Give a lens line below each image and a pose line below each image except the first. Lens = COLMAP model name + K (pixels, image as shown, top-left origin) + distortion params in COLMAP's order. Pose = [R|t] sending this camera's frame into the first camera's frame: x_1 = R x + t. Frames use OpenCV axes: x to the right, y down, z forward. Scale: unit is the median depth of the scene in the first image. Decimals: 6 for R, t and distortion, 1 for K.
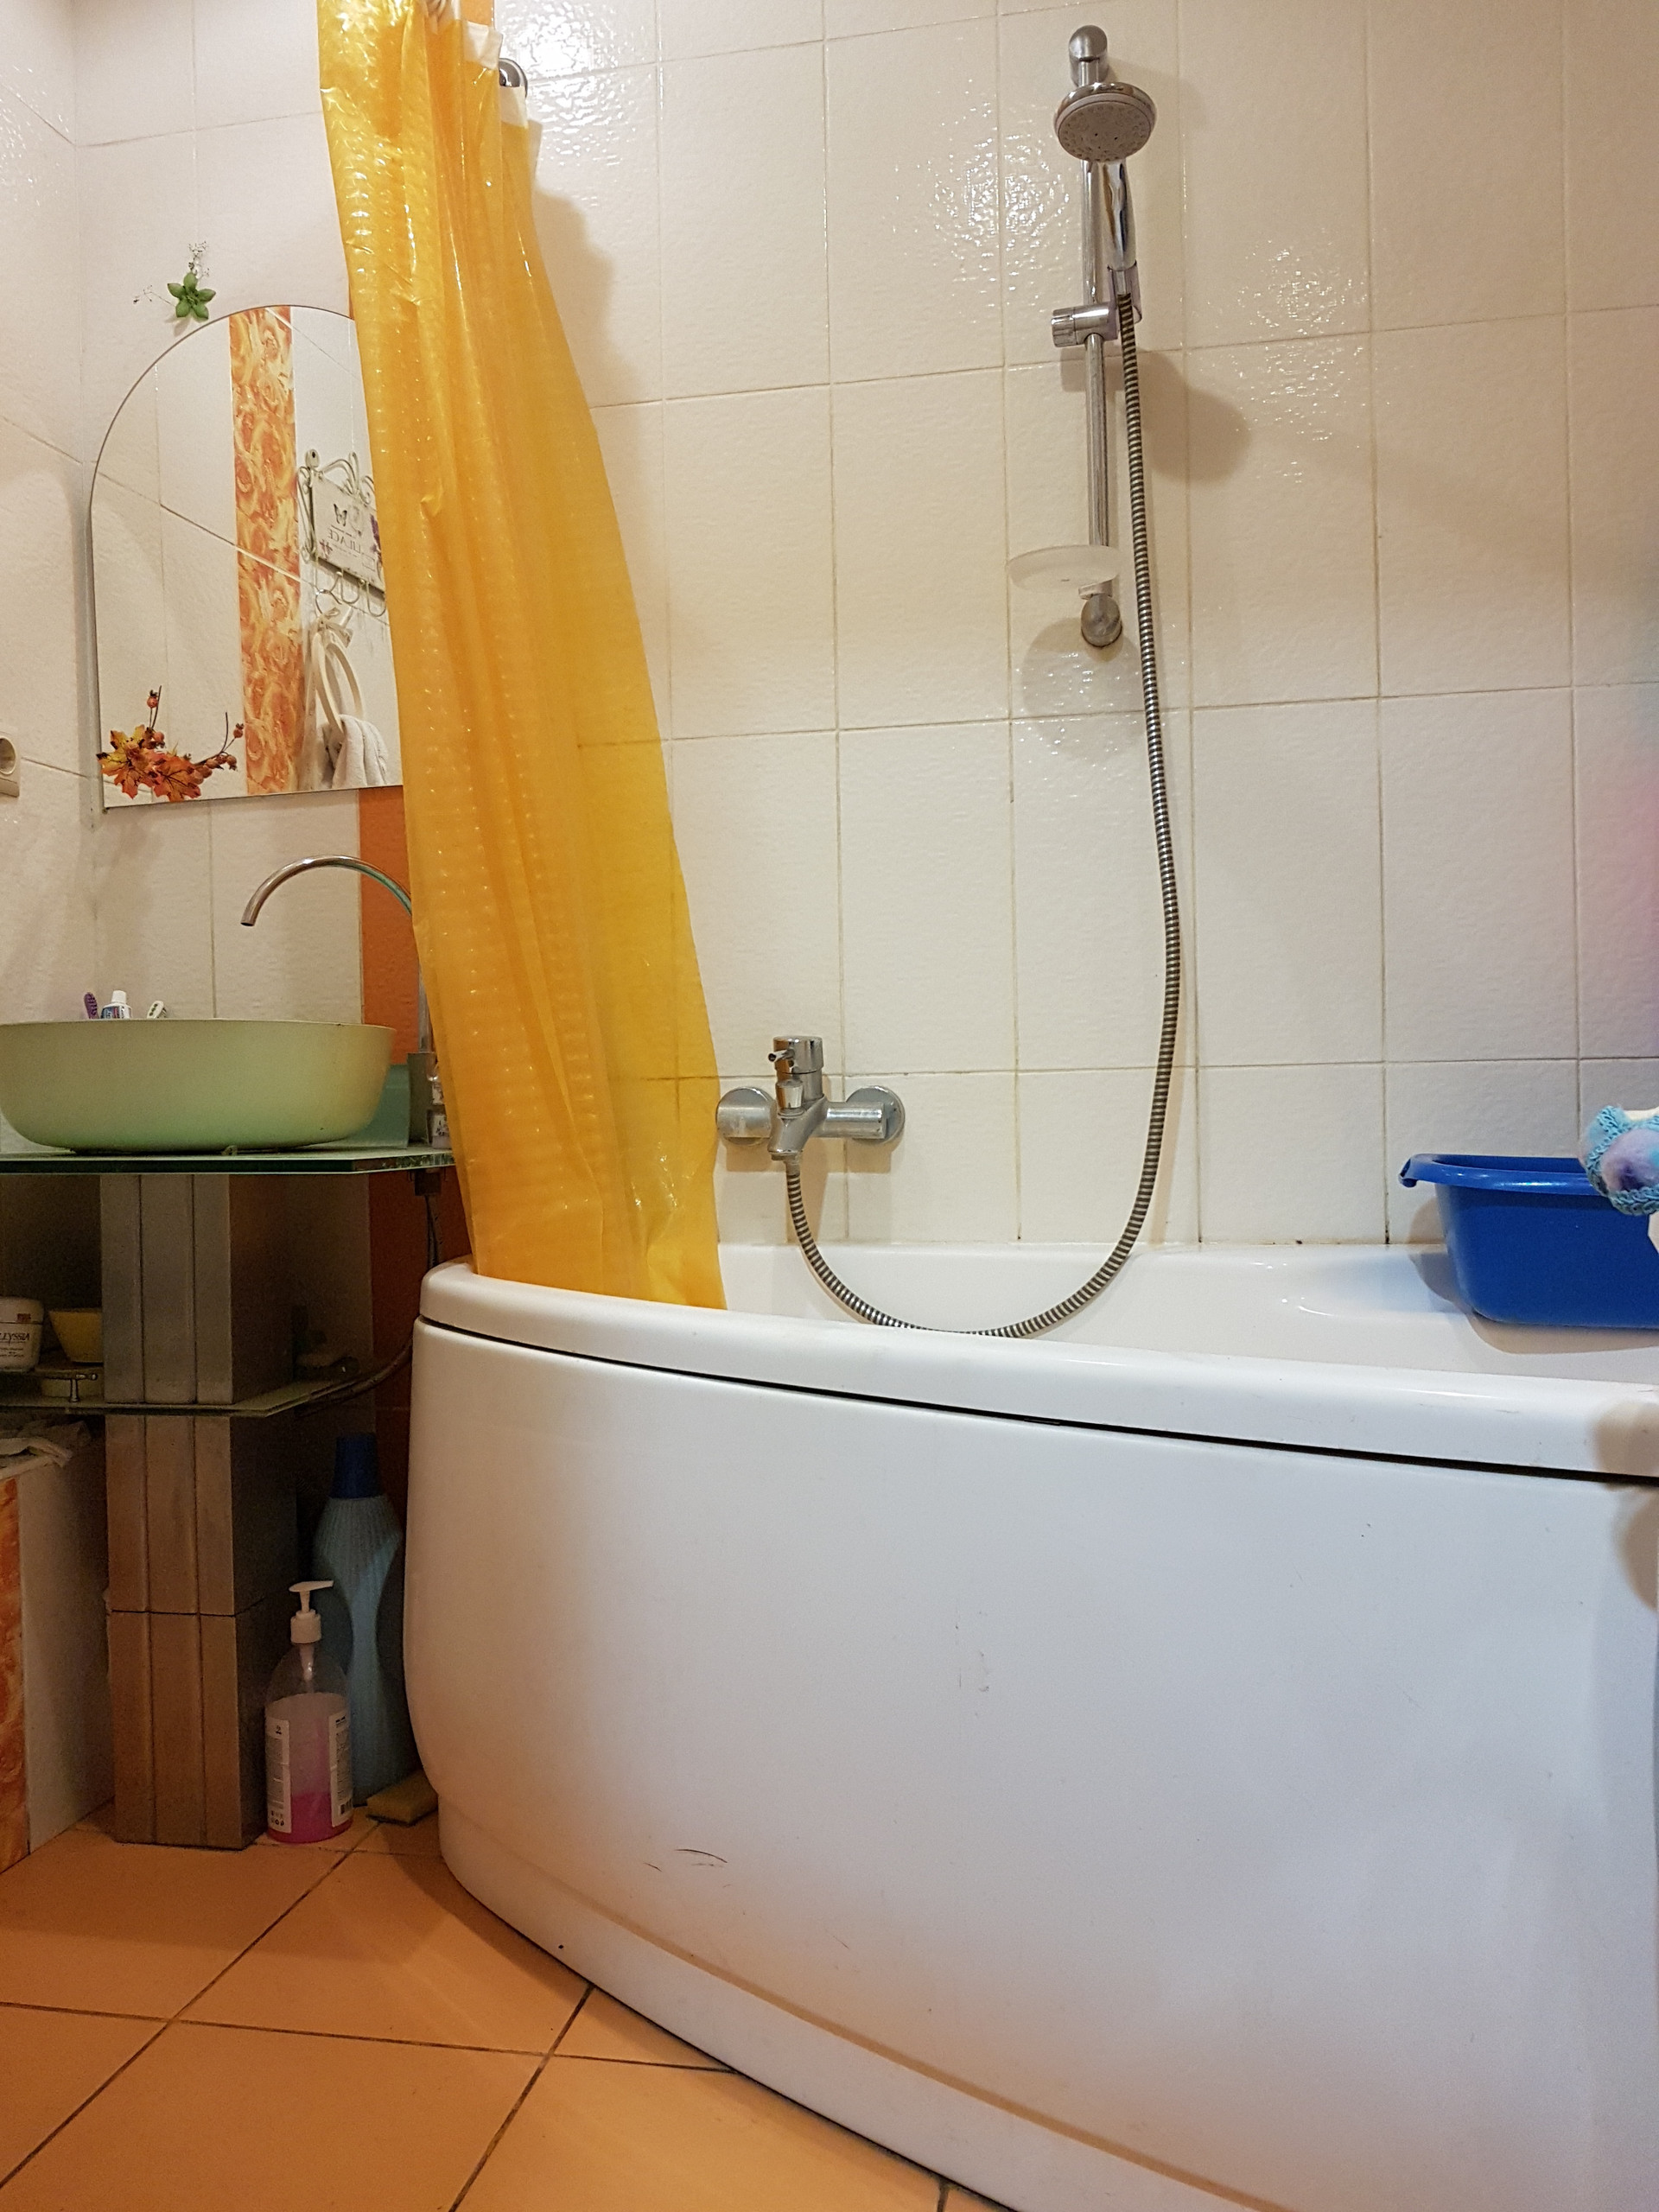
lens RADIAL K [[1780.7, 0, 817.8], [0, 1780.7, 1125.5], [0, 0, 1]] dist [-0.012625, 0.002528]
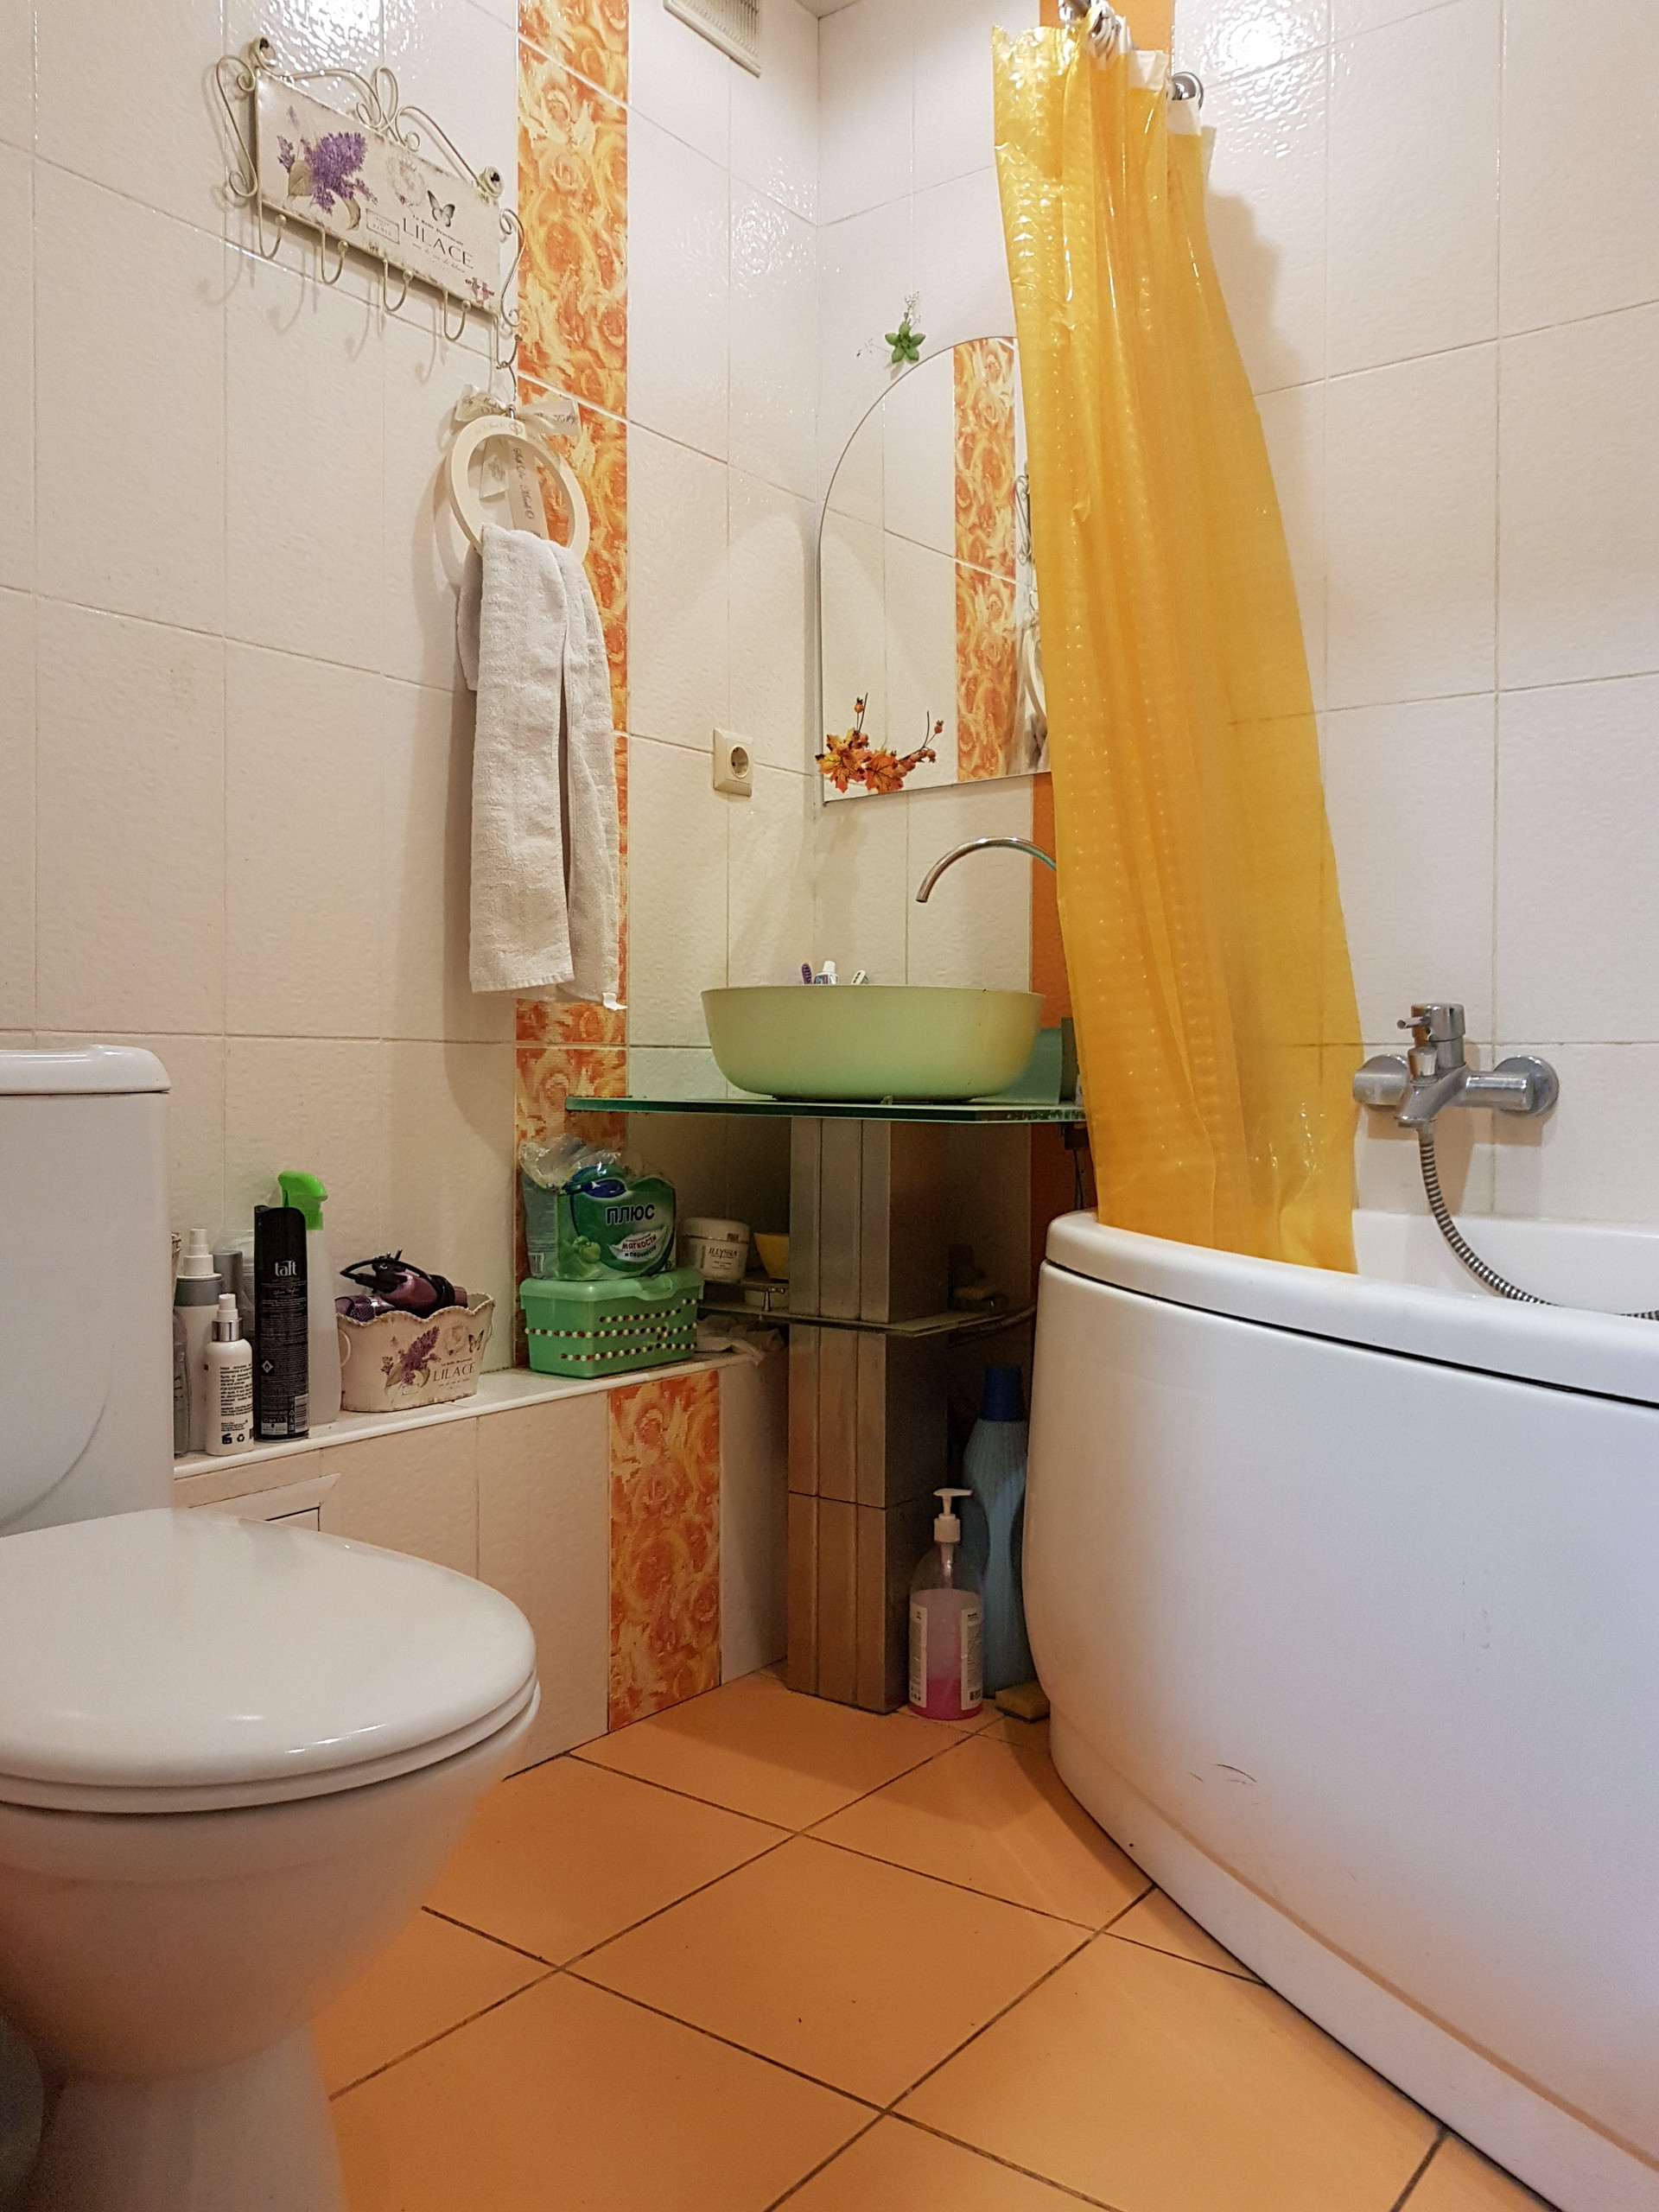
lens RADIAL K [[1780.8, 0, 788.9], [0, 1780.8, 1109.3], [0, 0, 1]] dist [-0.007993, -0.013205]
pose [[0.898024, 0.031982, -0.438783, 0.100763], [-0.029280, 0.999488, 0.012924, 0.006256], [0.438972, 0.001241, 0.898500, -0.048907]]
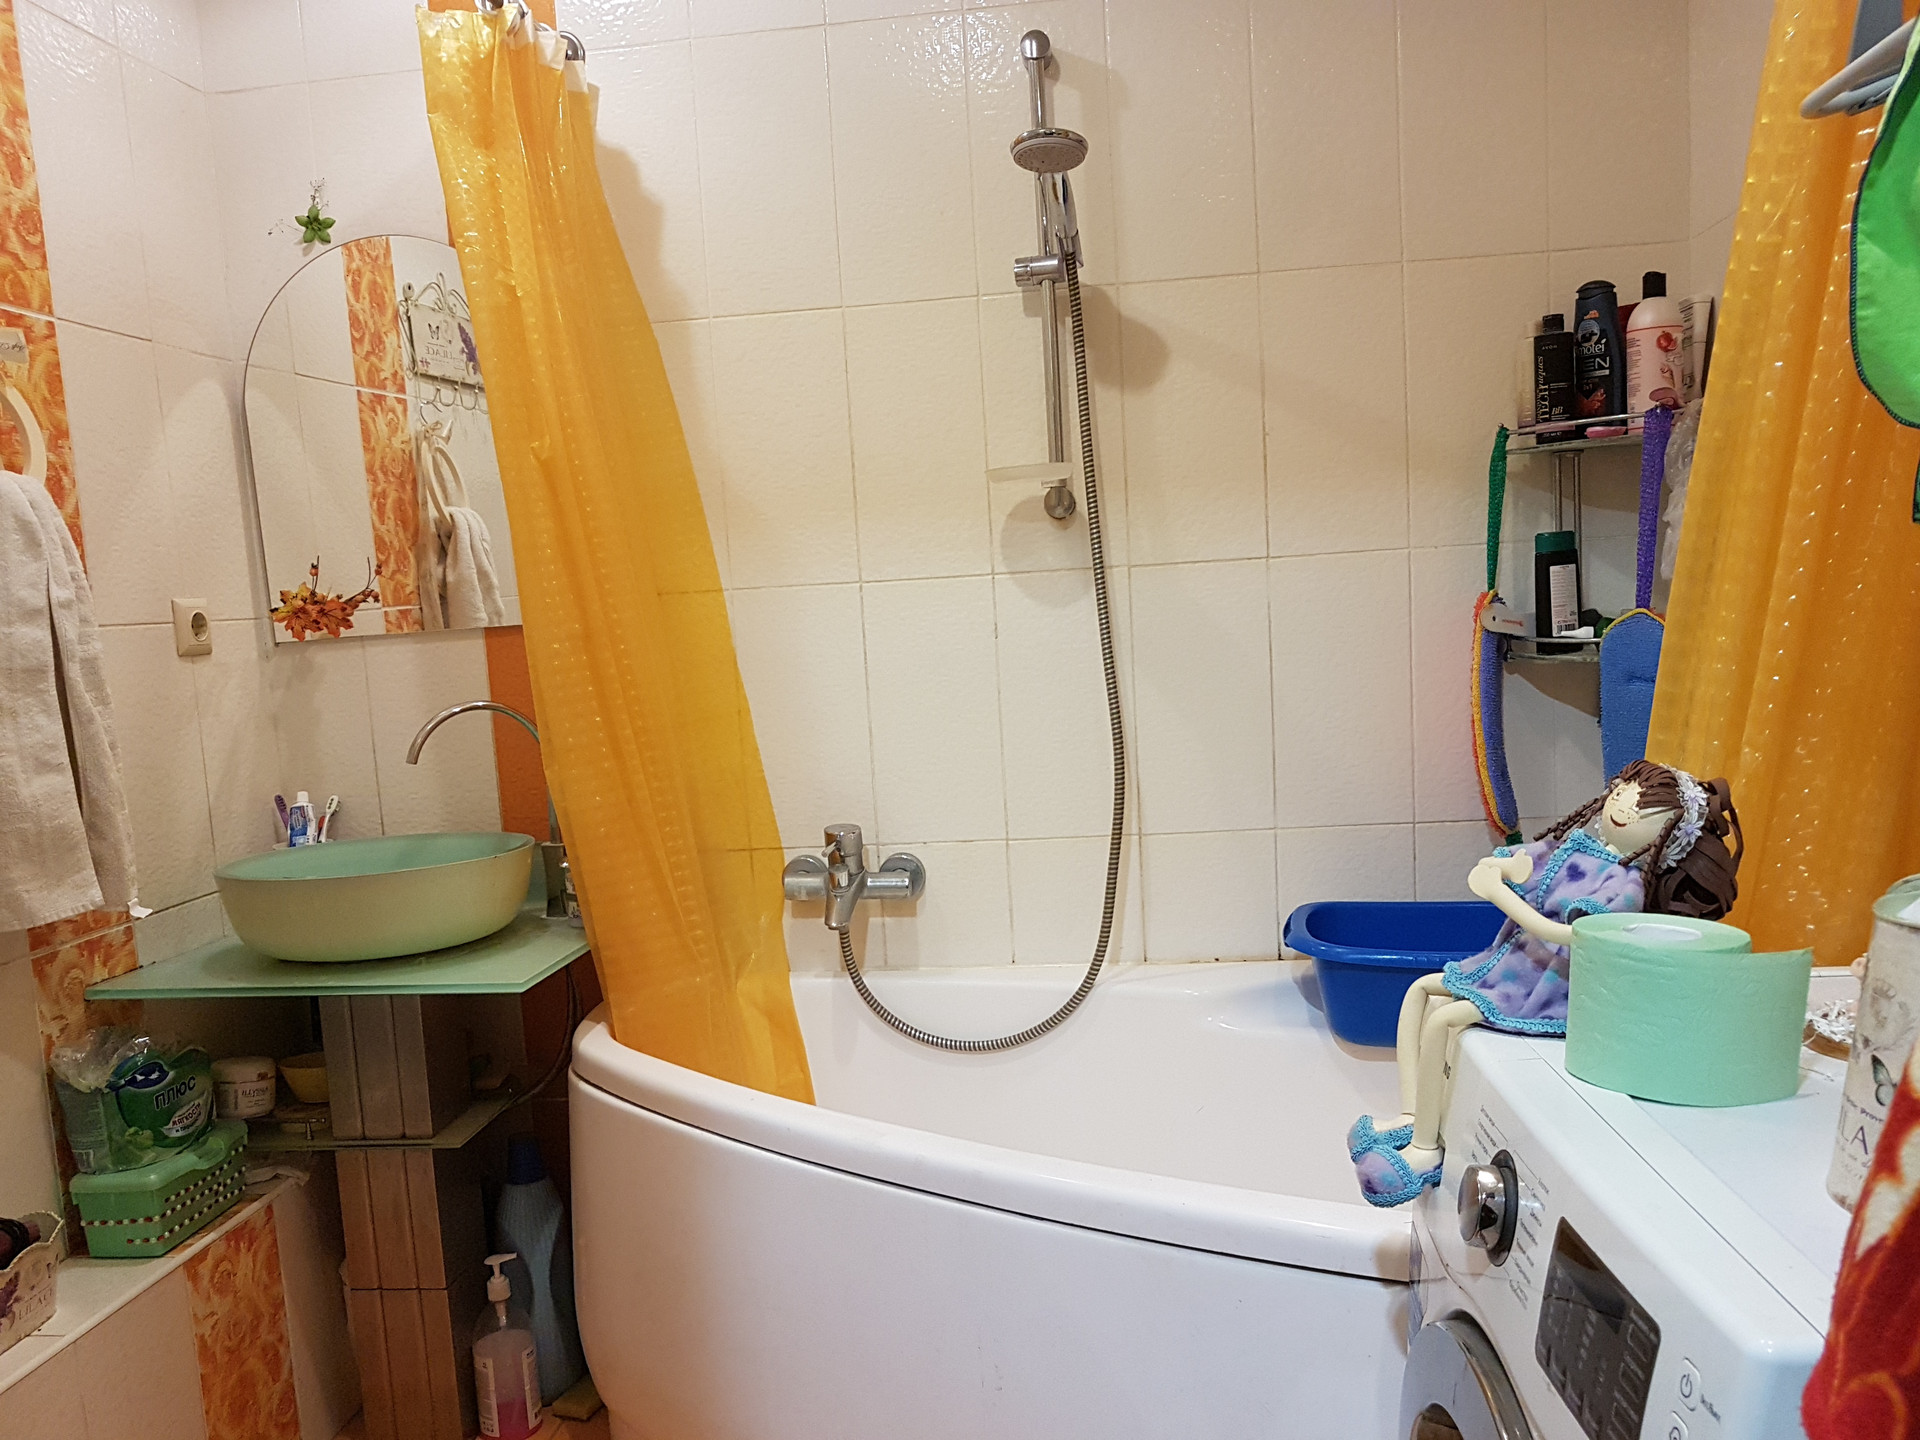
lens RADIAL K [[1536.7, 0, 960.5], [0, 1536.7, 800.4], [0, 0, 1]] dist [-0.006248, 0.018493]
pose [[0.996206, -0.046104, 0.073814, -0.007056], [0.037990, 0.993449, 0.107780, -0.188774], [-0.078300, -0.104567, 0.991431, -0.139040]]
